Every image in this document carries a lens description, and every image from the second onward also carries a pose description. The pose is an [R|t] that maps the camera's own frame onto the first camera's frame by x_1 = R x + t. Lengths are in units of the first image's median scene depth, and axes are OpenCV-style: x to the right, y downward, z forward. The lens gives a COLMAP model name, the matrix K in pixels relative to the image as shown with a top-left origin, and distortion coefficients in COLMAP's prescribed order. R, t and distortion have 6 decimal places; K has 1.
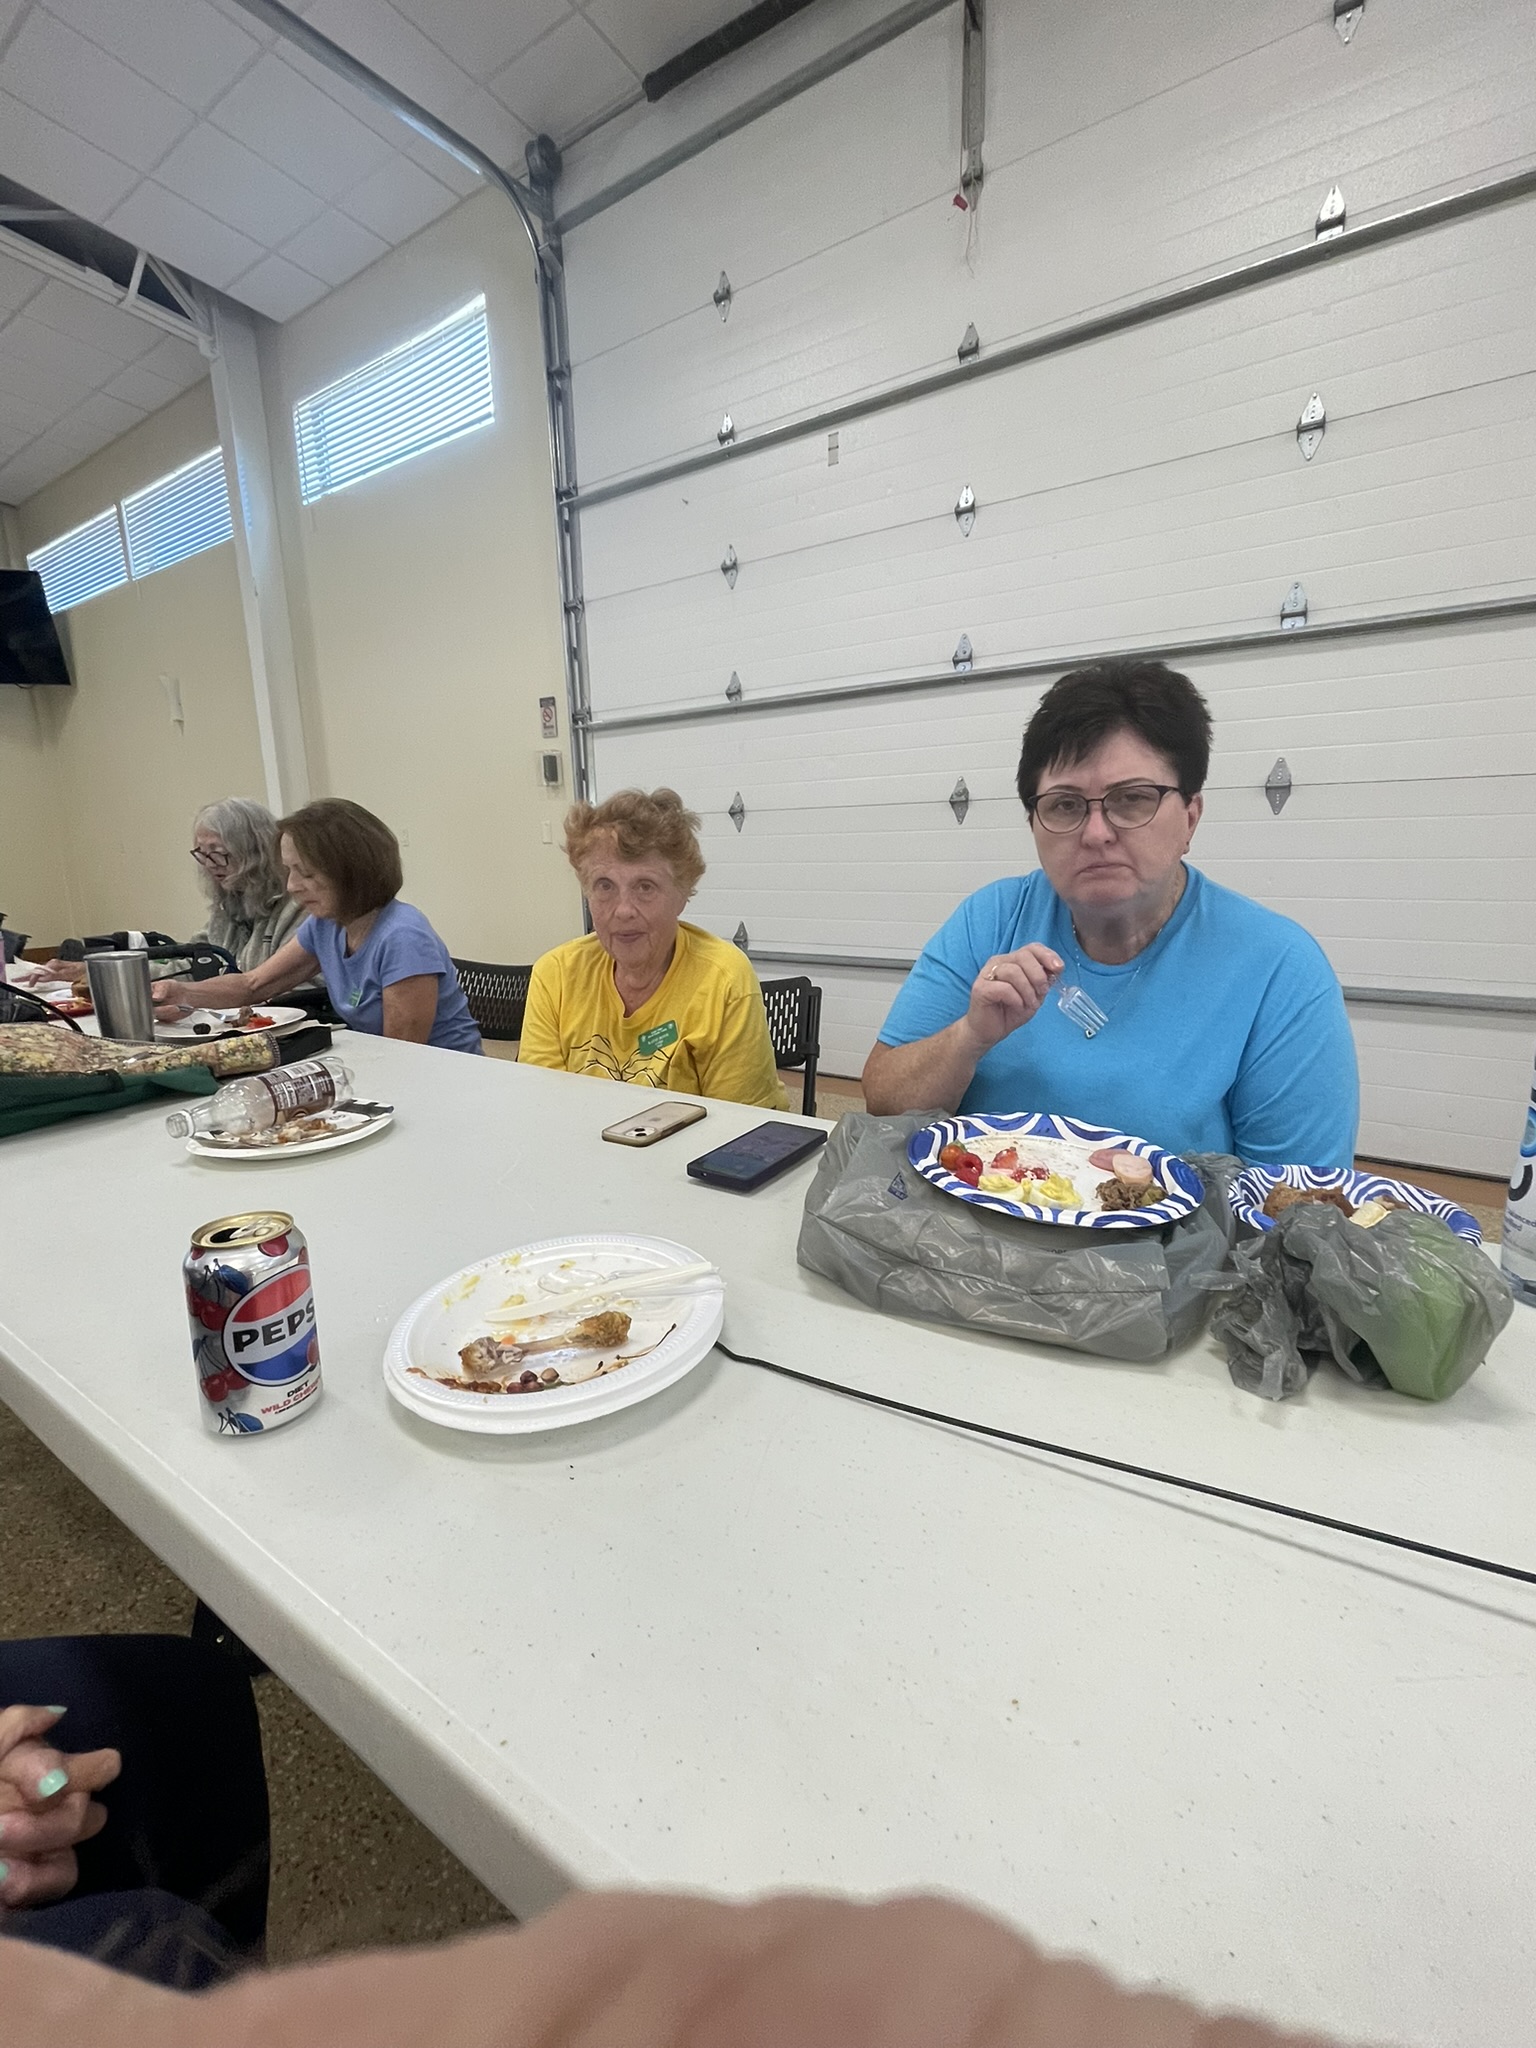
lens RADIAL K [[829.0, 0, 781.4], [0, 829.0, 1030.6], [0, 0, 1]] dist [0.001021, 0.000067]
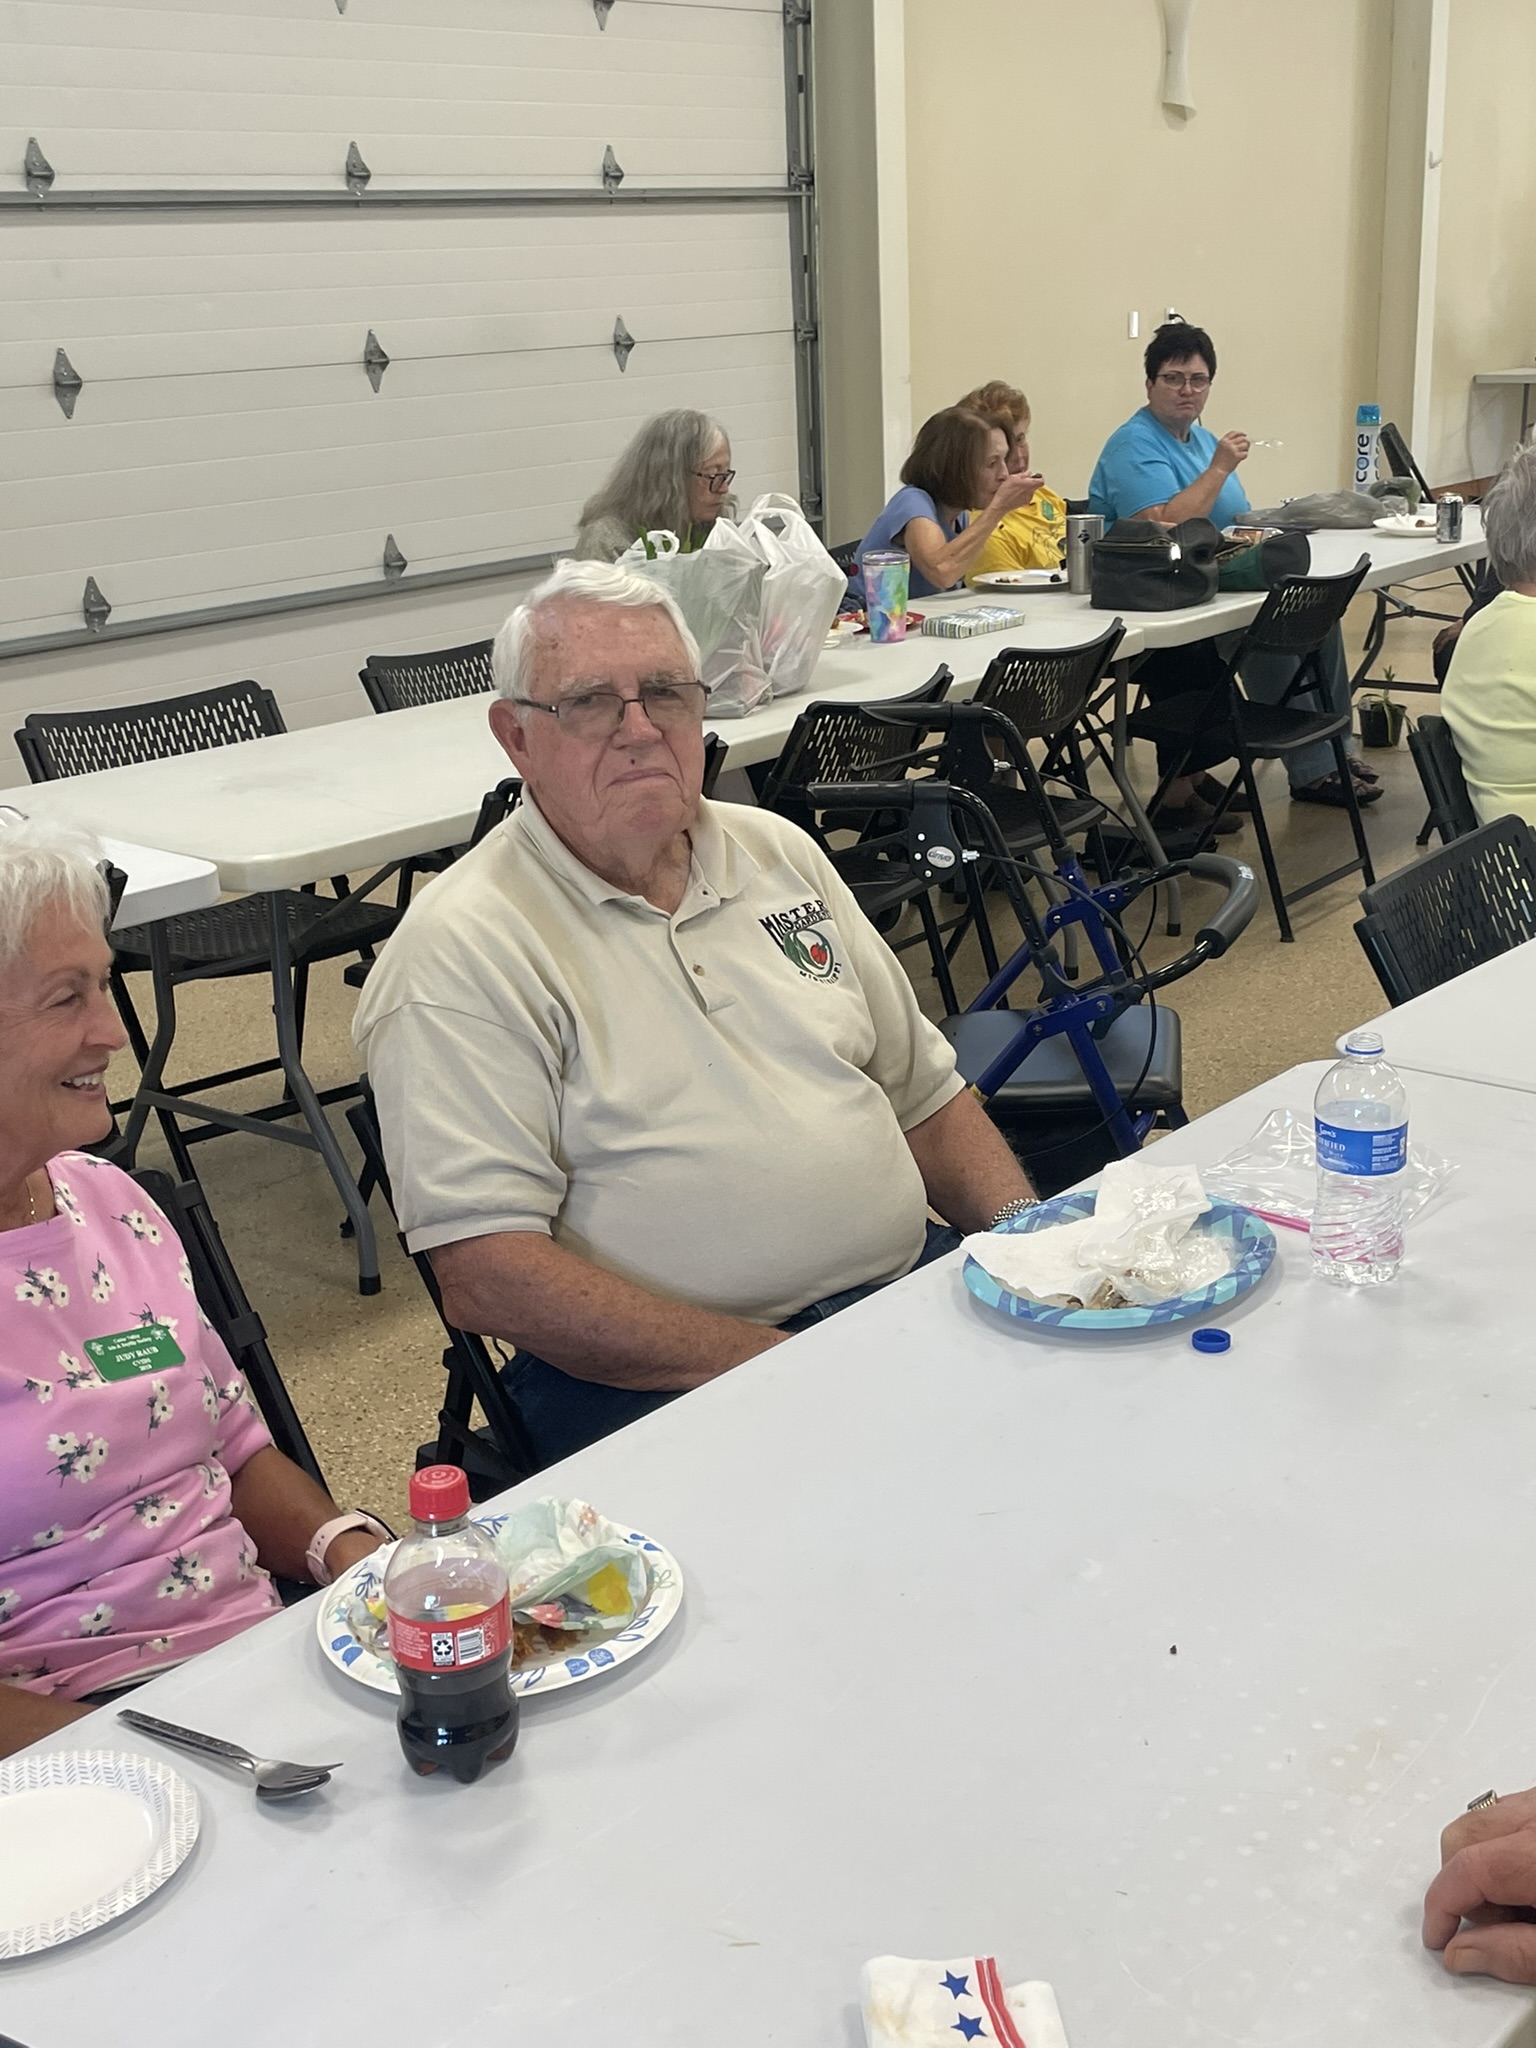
lens RADIAL K [[2409.9, 0, 768.8], [0, 2409.9, 1036.7], [0, 0, 1]] dist [0.061258, 0.000000]
pose [[0.125508, -0.293728, 0.947614, -1.751254], [0.252513, 0.933167, 0.255805, -0.155244], [-0.959419, 0.207179, 0.191290, 0.317840]]
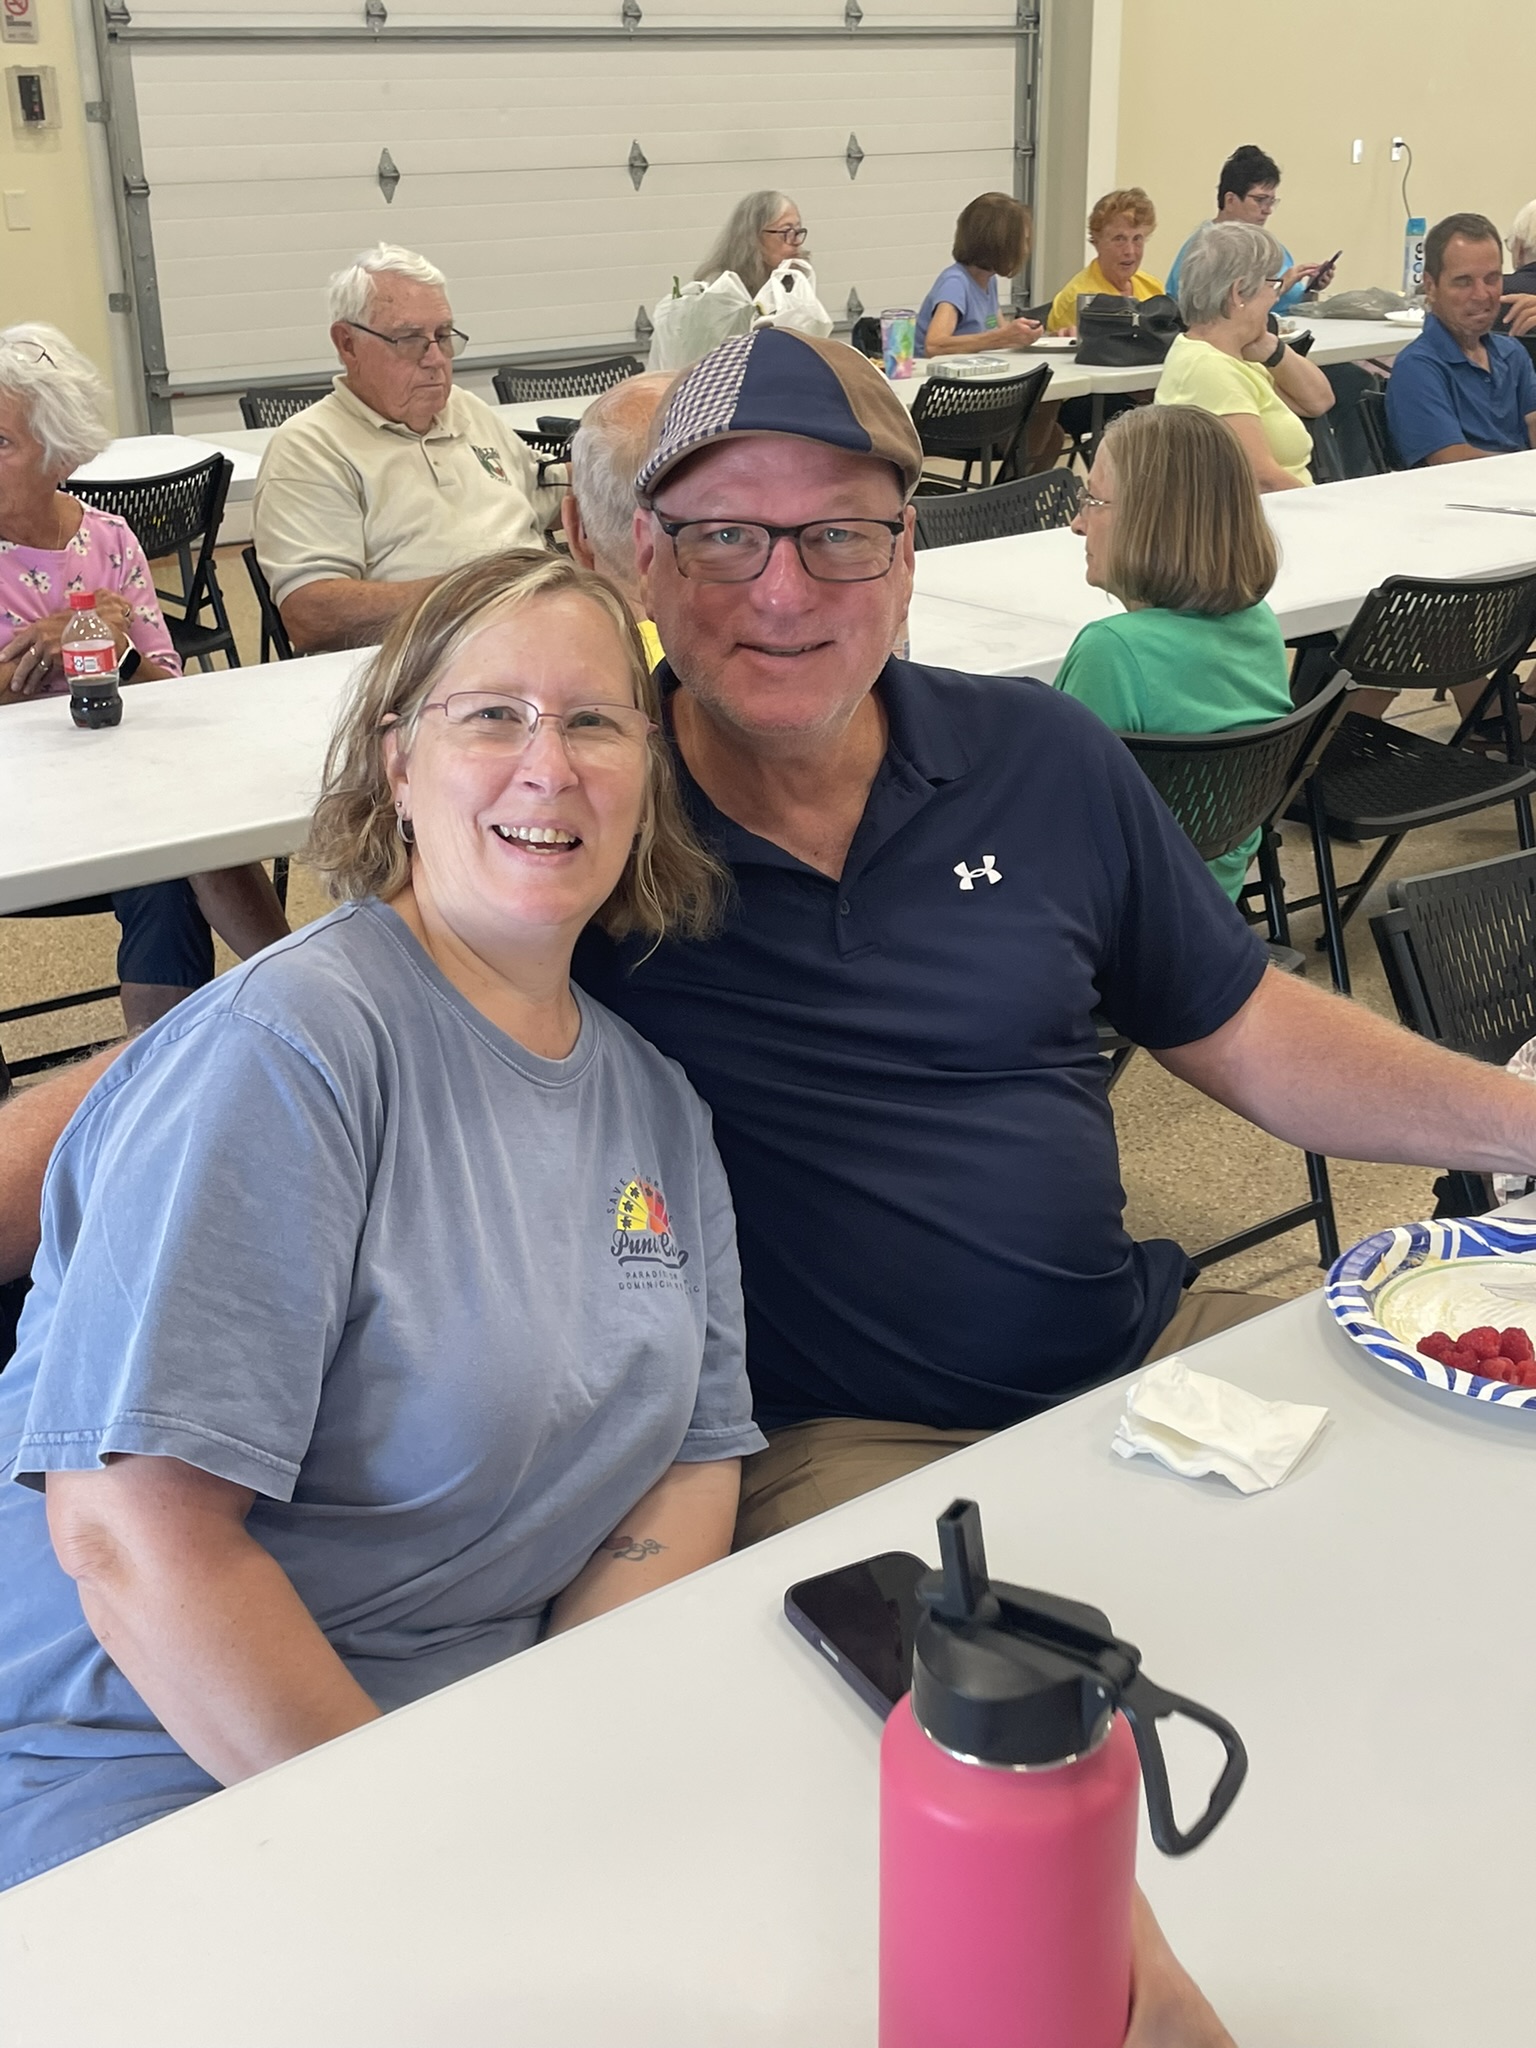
lens RADIAL K [[2285.8, 0, 758.9], [0, 2285.8, 1028.1], [0, 0, 1]] dist [0.042735, 0.000000]
pose [[0.331117, -0.344955, 0.878275, -2.119565], [0.223671, 0.932947, 0.282102, -0.055967], [-0.916697, 0.103036, 0.386071, -0.048691]]
